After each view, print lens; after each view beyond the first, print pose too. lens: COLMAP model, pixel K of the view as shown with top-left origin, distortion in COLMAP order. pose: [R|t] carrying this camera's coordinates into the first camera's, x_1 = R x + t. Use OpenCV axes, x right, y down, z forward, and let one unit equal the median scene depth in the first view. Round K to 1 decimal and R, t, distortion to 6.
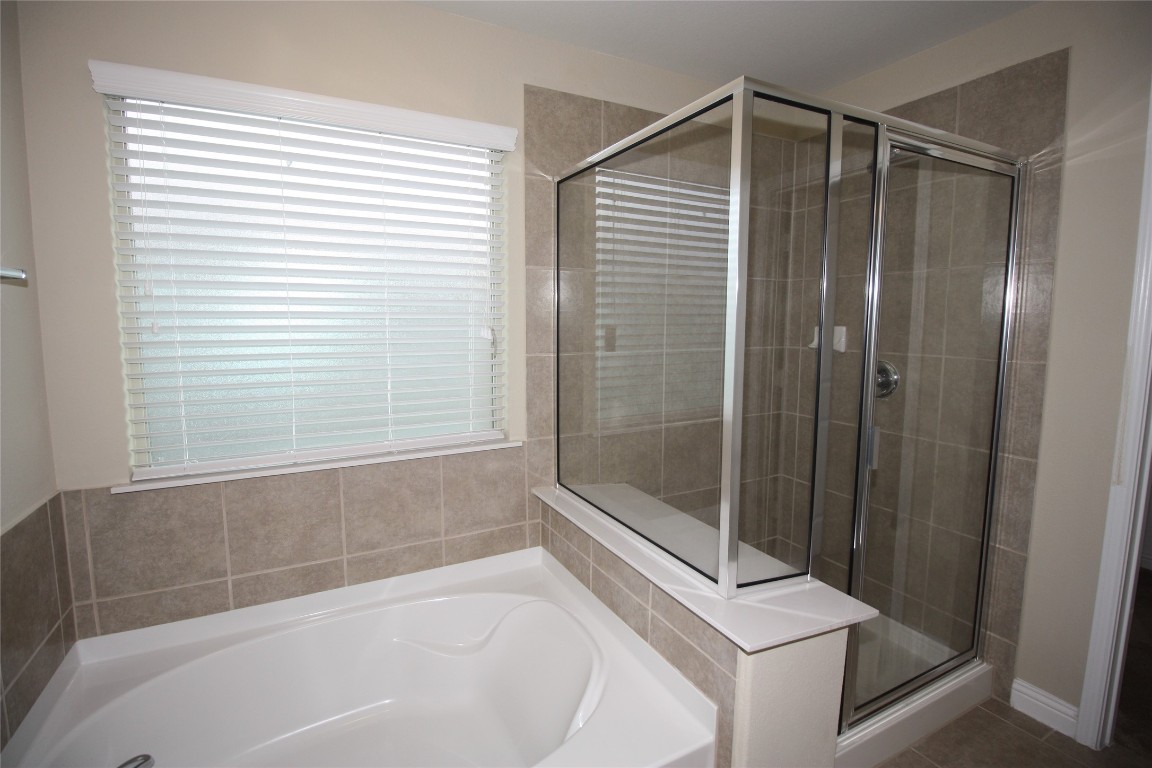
lens RADIAL K [[541.3, 0, 577.4], [0, 541.3, 377.7], [0, 0, 1]] dist [-0.015691, -0.002910]
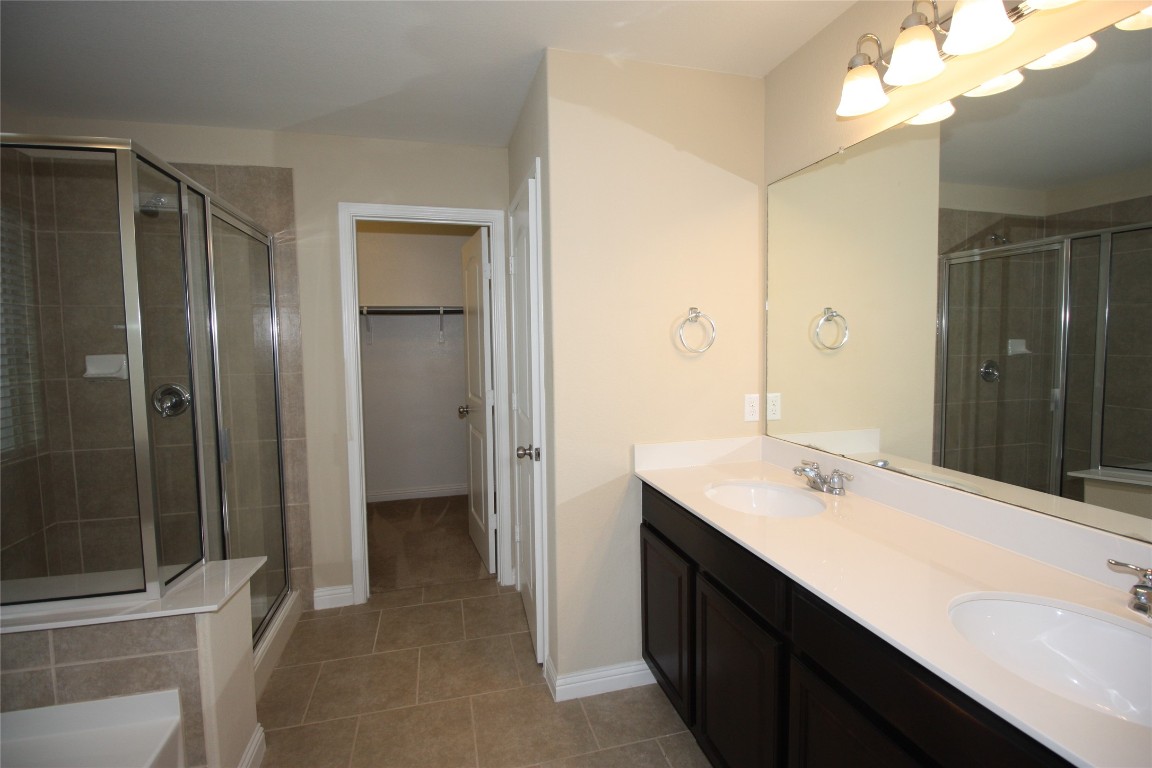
lens RADIAL K [[541.3, 0, 578.5], [0, 541.3, 382.6], [0, 0, 1]] dist [-0.015691, -0.002910]
pose [[0.220272, -0.081064, 0.972064, -0.418688], [0.119478, 0.991279, 0.055593, 0.008443], [-0.968094, 0.103894, 0.228036, -0.097878]]
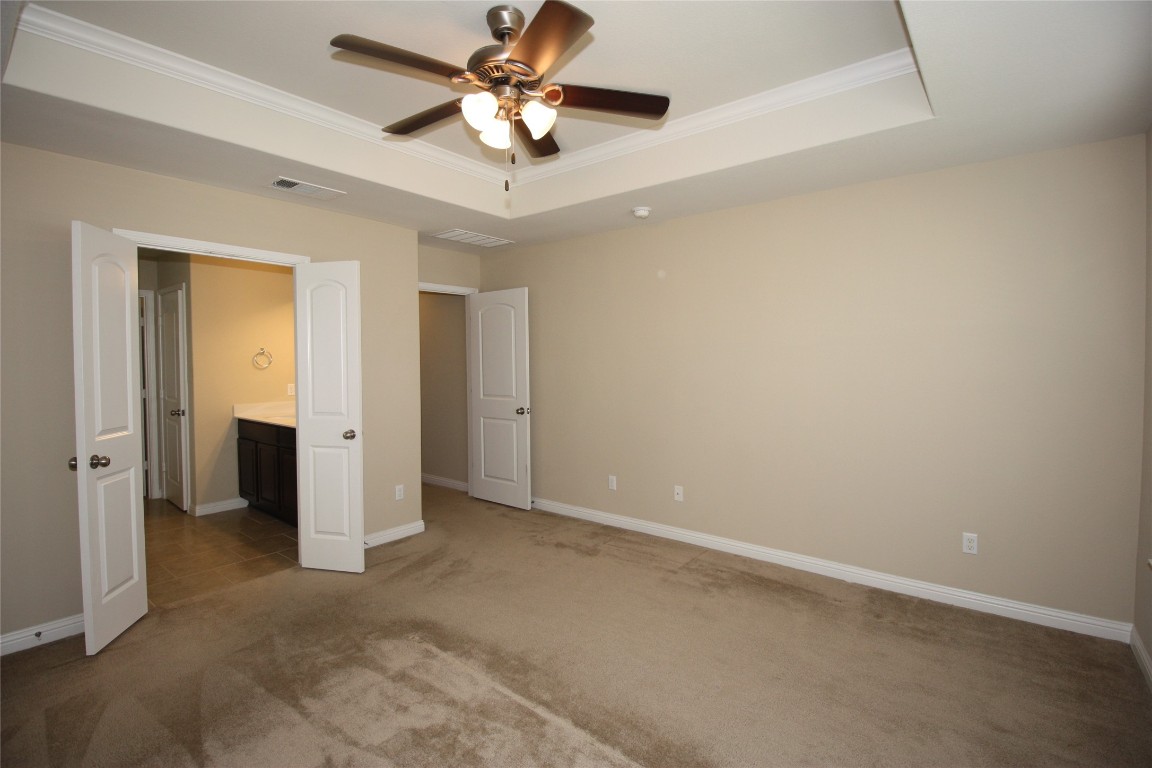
lens RADIAL K [[541.3, 0, 565.5], [0, 541.3, 380.1], [0, 0, 1]] dist [-0.015691, -0.002910]
pose [[-0.388497, -0.030273, 0.920953, -2.376795], [0.103127, 0.991753, 0.076104, 0.056695], [-0.915661, 0.124541, -0.382171, -0.439564]]
